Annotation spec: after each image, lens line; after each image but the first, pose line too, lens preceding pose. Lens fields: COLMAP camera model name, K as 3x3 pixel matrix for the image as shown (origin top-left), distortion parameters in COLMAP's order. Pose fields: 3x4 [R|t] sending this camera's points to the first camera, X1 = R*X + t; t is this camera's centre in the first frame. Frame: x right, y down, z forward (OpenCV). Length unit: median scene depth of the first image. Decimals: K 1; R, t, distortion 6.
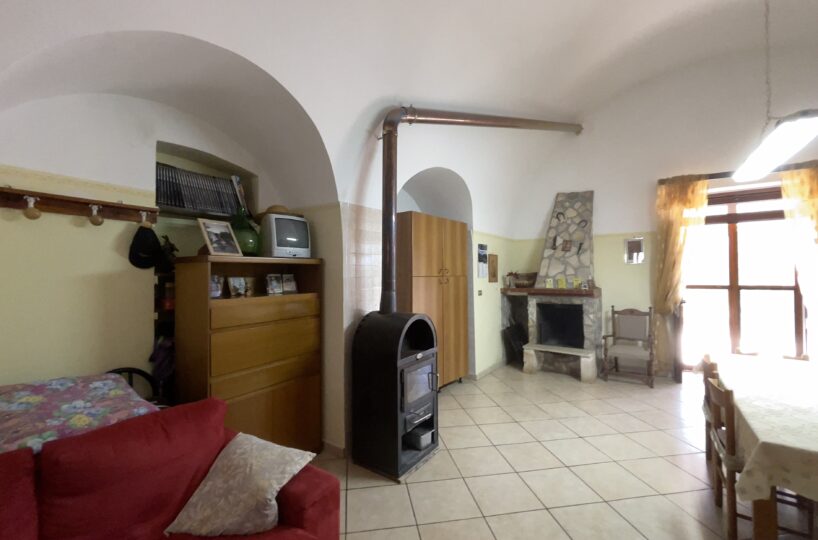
lens RADIAL K [[342.2, 0, 406.5], [0, 342.2, 268.0], [0, 0, 1]] dist [0.003515, 0.000648]
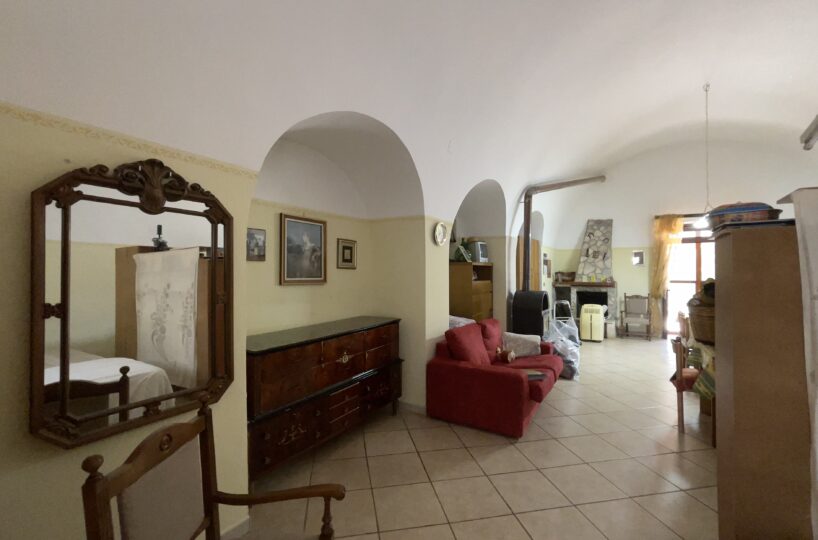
lens RADIAL K [[342.2, 0, 409.0], [0, 342.2, 268.6], [0, 0, 1]] dist [0.003515, 0.000648]
pose [[0.999091, 0.009256, 0.041606, -0.460940], [-0.009345, 0.999954, 0.001948, 0.003270], [-0.041586, -0.002335, 0.999132, -0.538540]]
